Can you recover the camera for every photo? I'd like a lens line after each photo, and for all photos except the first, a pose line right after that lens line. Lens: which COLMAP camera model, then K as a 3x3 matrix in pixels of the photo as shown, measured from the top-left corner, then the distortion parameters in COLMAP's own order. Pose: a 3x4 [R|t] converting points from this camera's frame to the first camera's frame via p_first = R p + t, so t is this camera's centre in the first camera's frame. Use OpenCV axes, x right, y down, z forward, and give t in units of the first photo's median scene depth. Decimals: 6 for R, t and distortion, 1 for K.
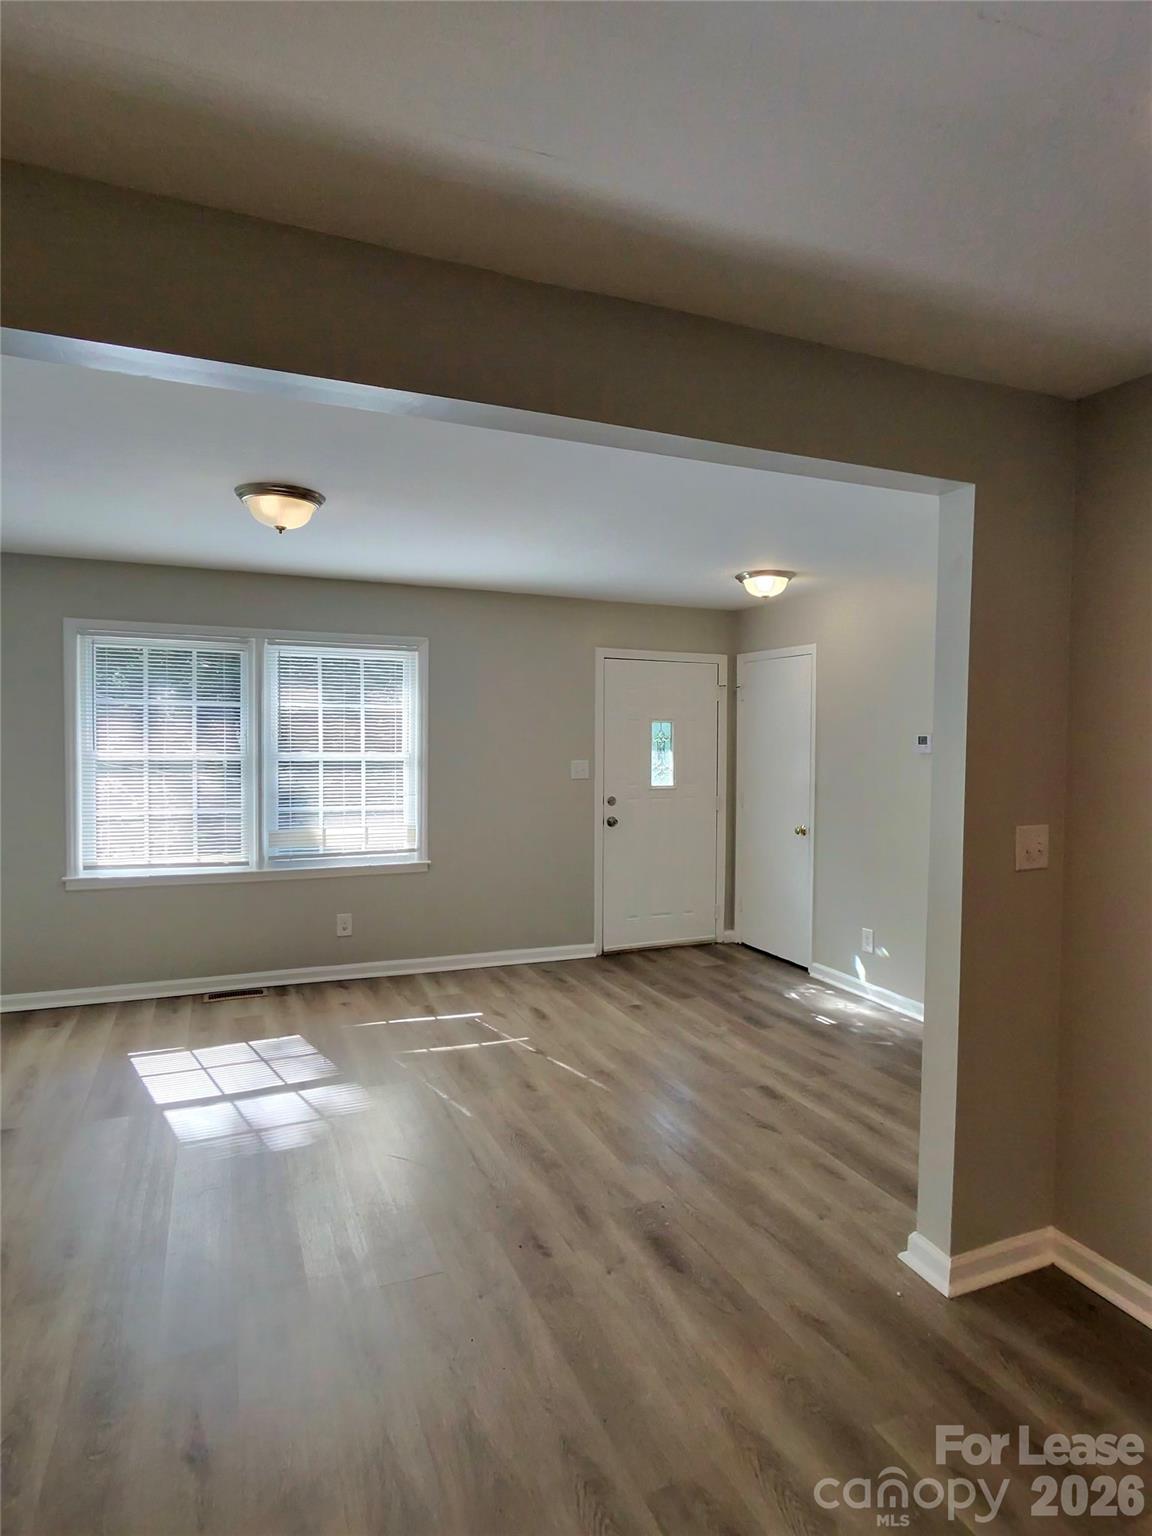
lens RADIAL K [[841.0, 0, 575.8], [0, 841.0, 766.4], [0, 0, 1]] dist [-0.000470, -0.002027]
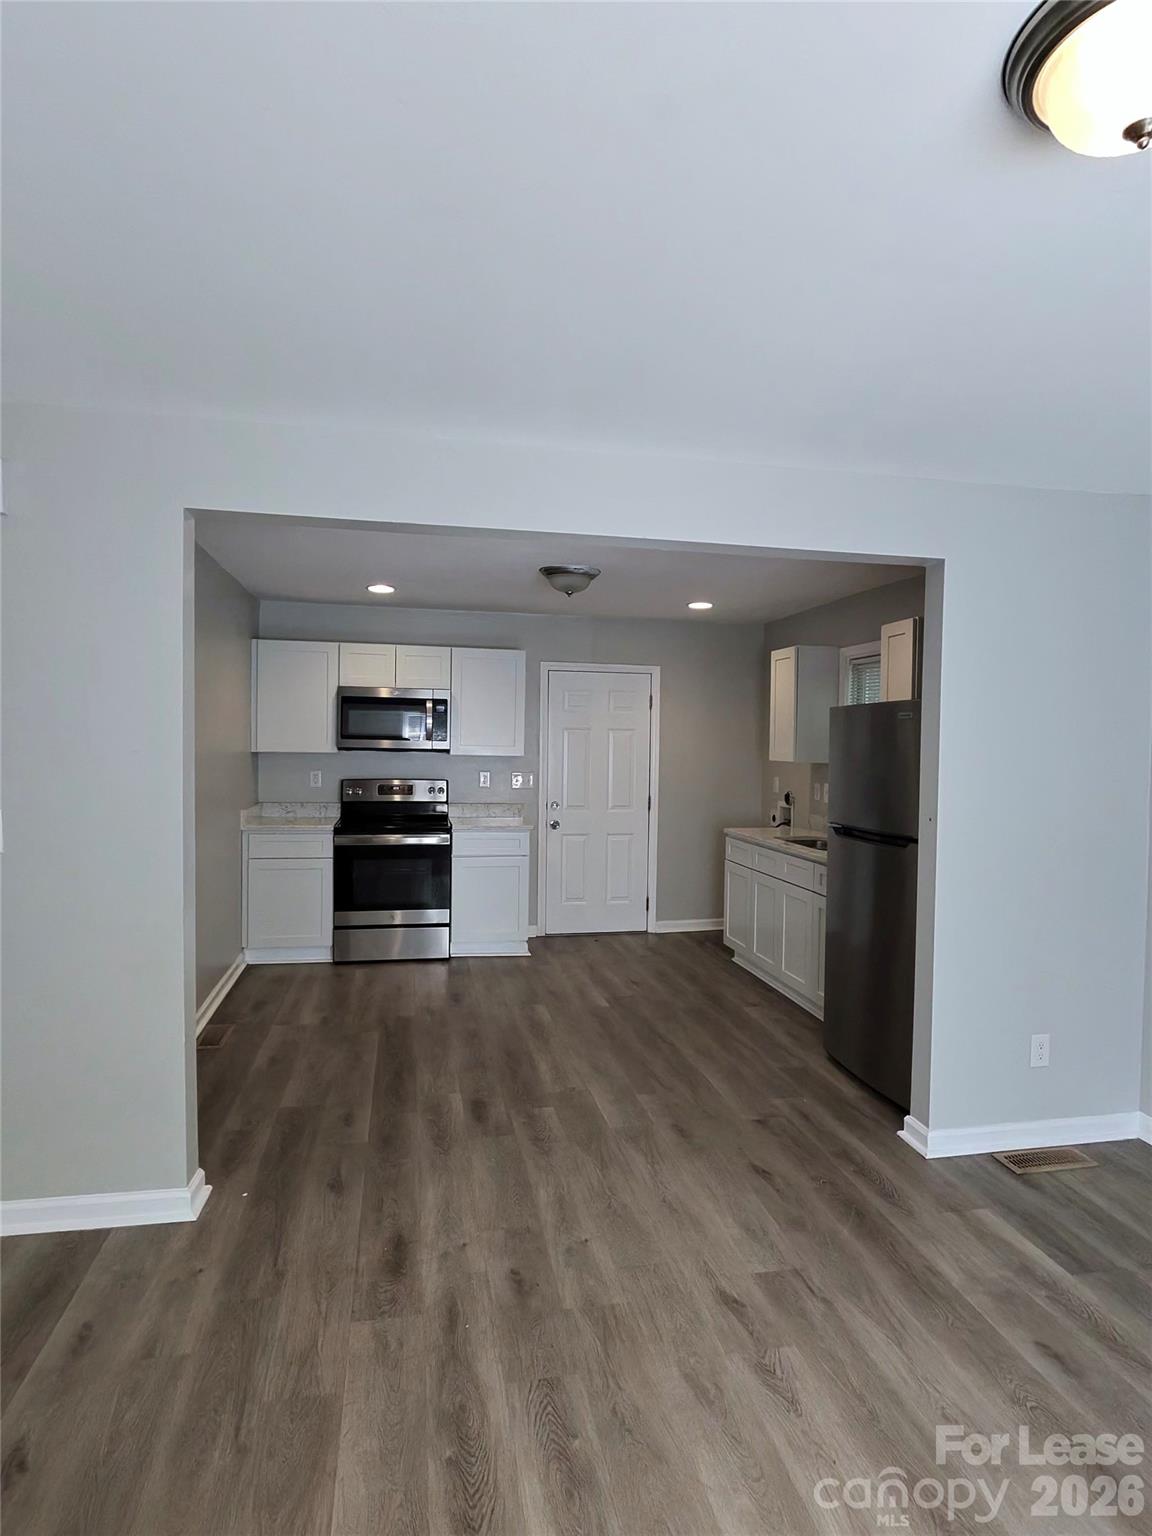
lens RADIAL K [[841.0, 0, 576.1], [0, 841.0, 767.8], [0, 0, 1]] dist [-0.000470, -0.002027]
pose [[-0.980894, -0.020750, 0.193431, -0.283197], [-0.012662, 0.998997, 0.042954, -0.042952], [-0.194128, 0.039684, -0.980173, 1.936832]]
